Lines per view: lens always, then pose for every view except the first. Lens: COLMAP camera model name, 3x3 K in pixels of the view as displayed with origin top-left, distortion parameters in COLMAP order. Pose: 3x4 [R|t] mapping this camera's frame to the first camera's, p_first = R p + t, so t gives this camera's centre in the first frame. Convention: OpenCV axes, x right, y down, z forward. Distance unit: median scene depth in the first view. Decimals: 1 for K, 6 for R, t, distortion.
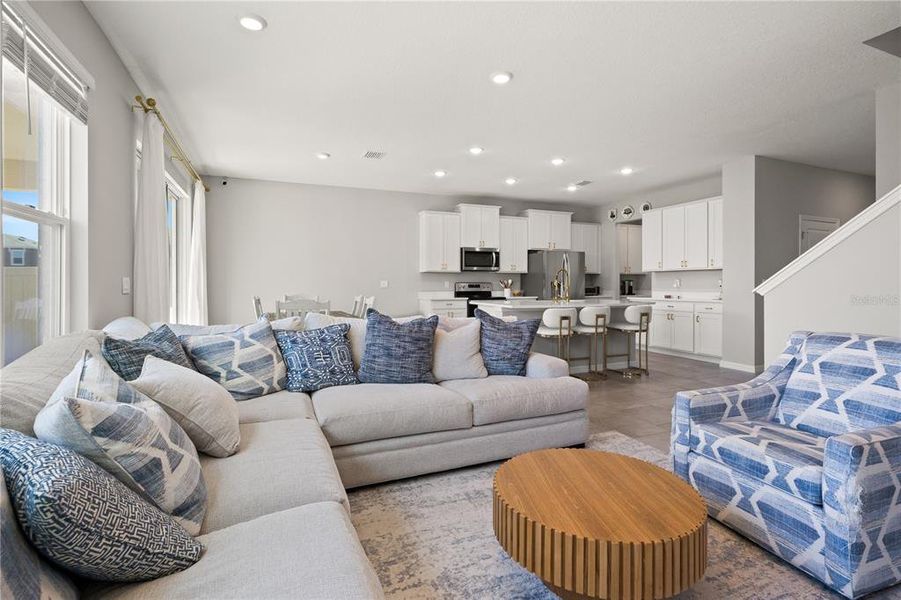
lens RADIAL K [[427.5, 0, 451.9], [0, 427.5, 286.7], [0, 0, 1]] dist [-0.000925, -0.000137]
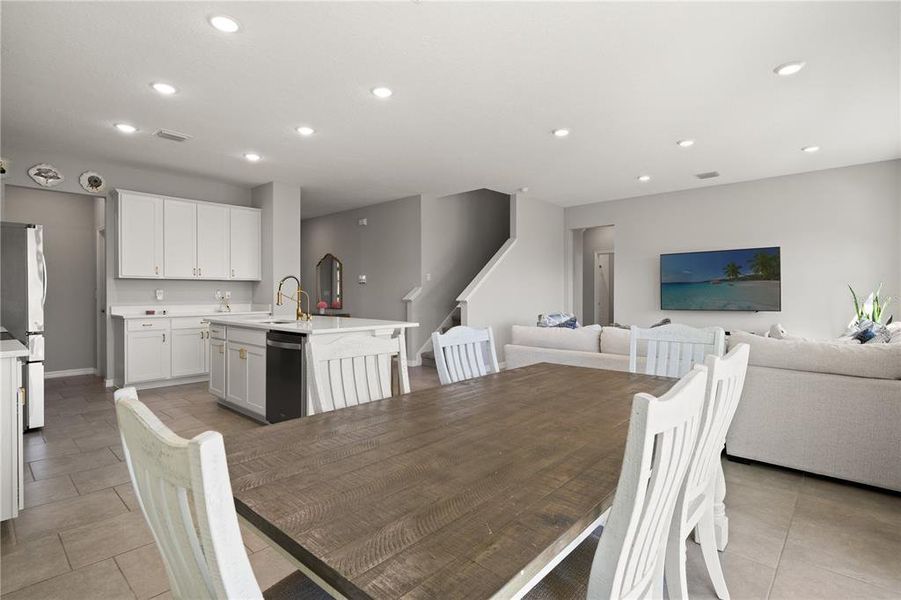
lens RADIAL K [[440.8, 0, 449.4], [0, 440.8, 291.6], [0, 0, 1]] dist [0.001824, 0.000677]
pose [[-0.418547, 0.002140, 0.908193, -0.397427], [0.003198, 0.999994, -0.000883, -0.010507], [-0.908190, 0.002535, -0.418551, 0.780736]]
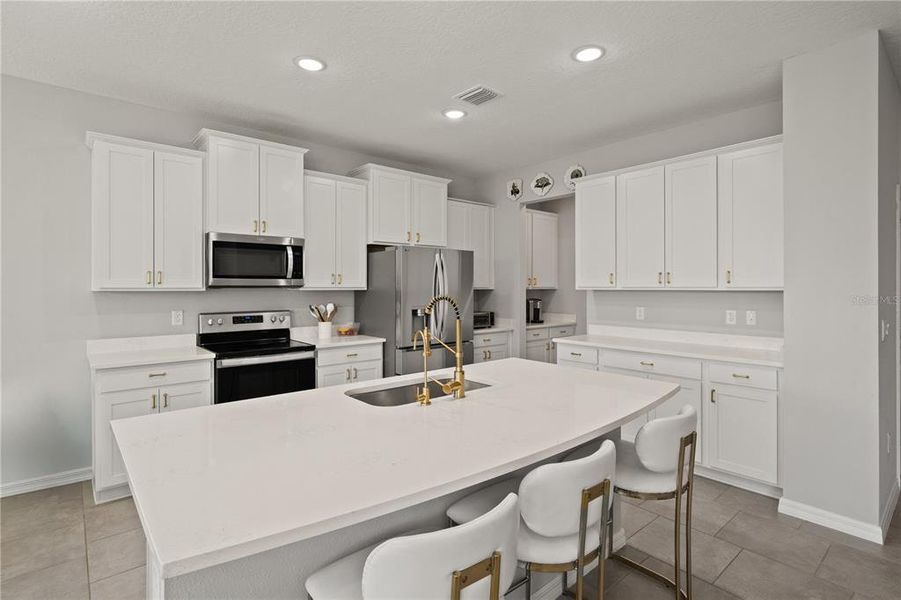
lens RADIAL K [[446.8, 0, 450.9], [0, 446.8, 286.2], [0, 0, 1]] dist [-0.000241, 0.000029]
pose [[0.951997, 0.001468, 0.306102, 0.114642], [0.000653, 0.999976, -0.006828, -0.034338], [-0.306105, 0.006700, 0.951974, 0.484786]]
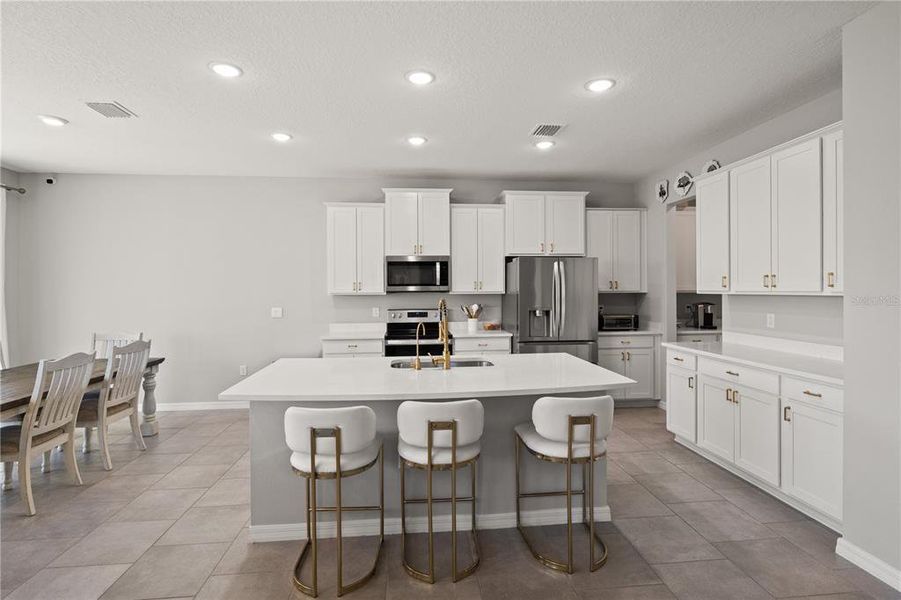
lens RADIAL K [[440.8, 0, 449.4], [0, 440.8, 291.6], [0, 0, 1]] dist [0.001824, 0.000677]
pose [[0.954304, -0.003017, -0.298821, 0.304493], [0.003291, 0.999994, 0.000415, -0.037305], [0.298818, -0.001380, 0.954309, 0.379165]]
